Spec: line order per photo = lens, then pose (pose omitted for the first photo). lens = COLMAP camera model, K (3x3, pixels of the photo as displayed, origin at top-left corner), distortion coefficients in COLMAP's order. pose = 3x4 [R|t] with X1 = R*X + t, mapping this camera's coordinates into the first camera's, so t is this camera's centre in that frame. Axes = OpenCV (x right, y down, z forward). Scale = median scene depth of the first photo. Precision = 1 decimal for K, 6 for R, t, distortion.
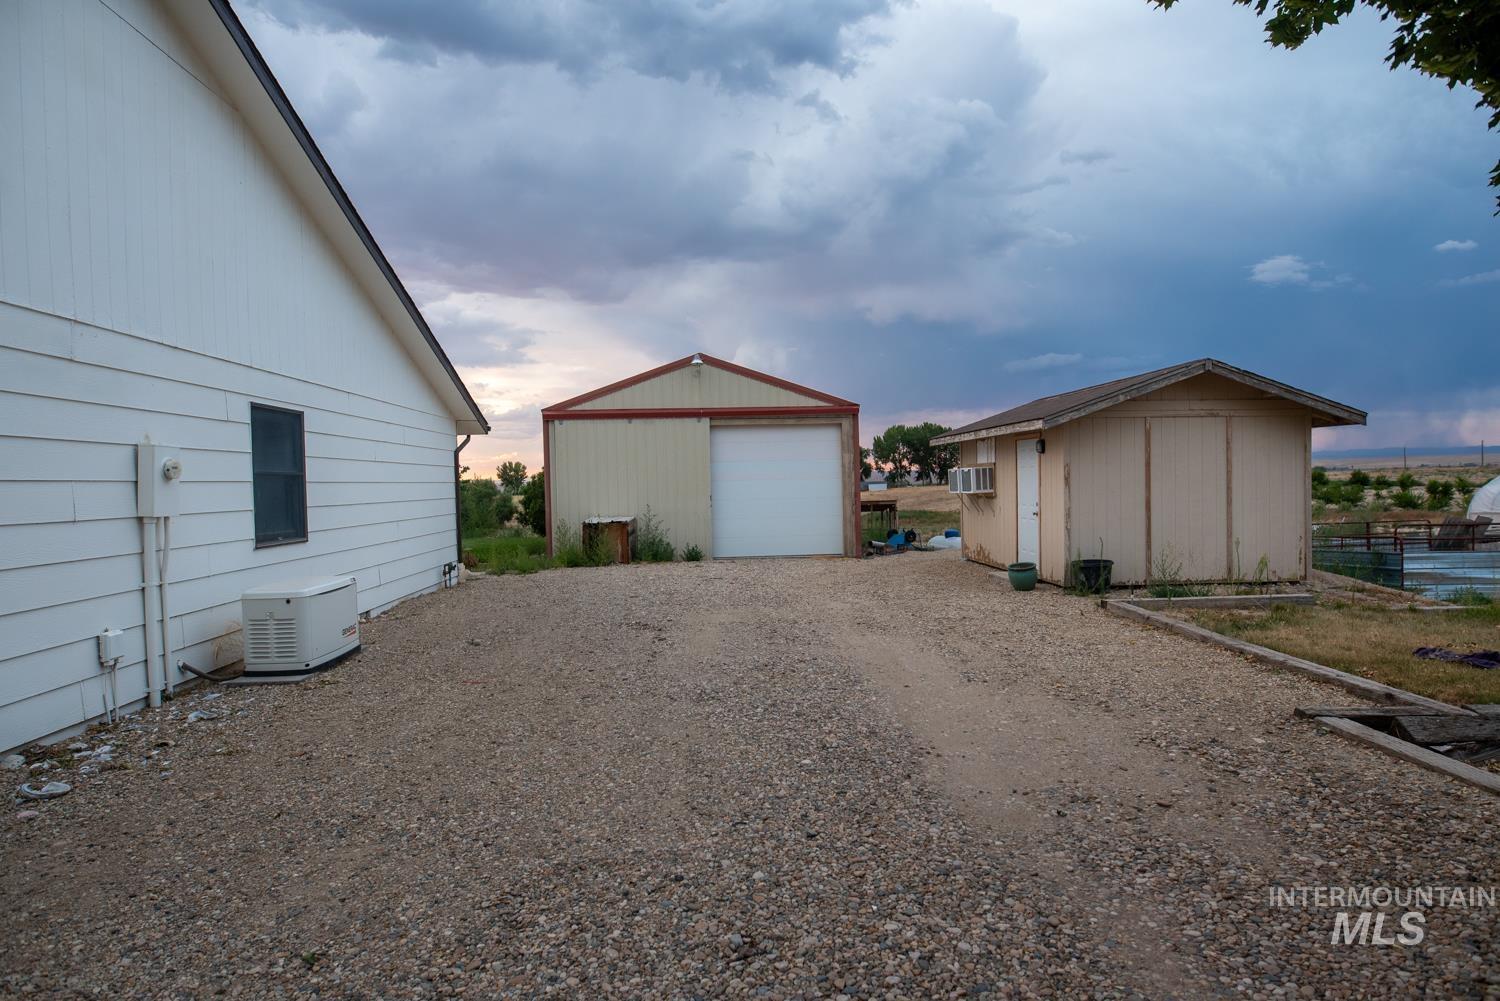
lens RADIAL K [[862.9, 0, 752.4], [0, 862.9, 502.1], [0, 0, 1]] dist [-0.022370, 0.000529]
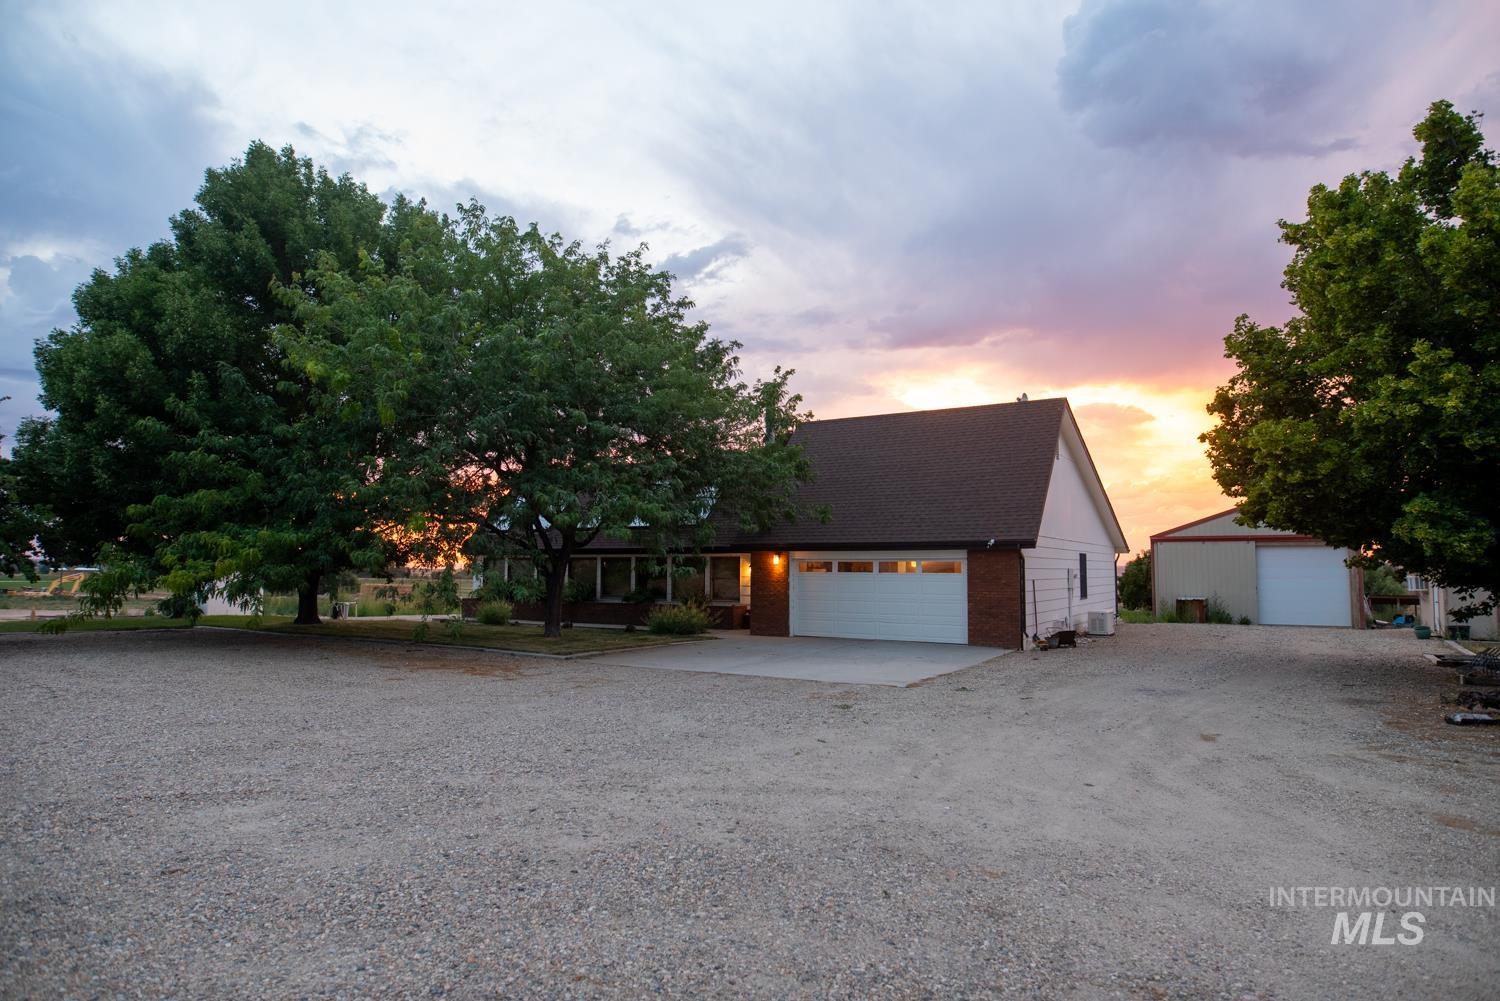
lens RADIAL K [[862.9, 0, 755.4], [0, 862.9, 507.0], [0, 0, 1]] dist [-0.022370, 0.000529]
pose [[0.823134, -0.017647, -0.567572, 0.107086], [-0.033502, 0.996267, -0.079563, 0.003537], [0.566857, 0.084506, 0.819470, -1.027128]]
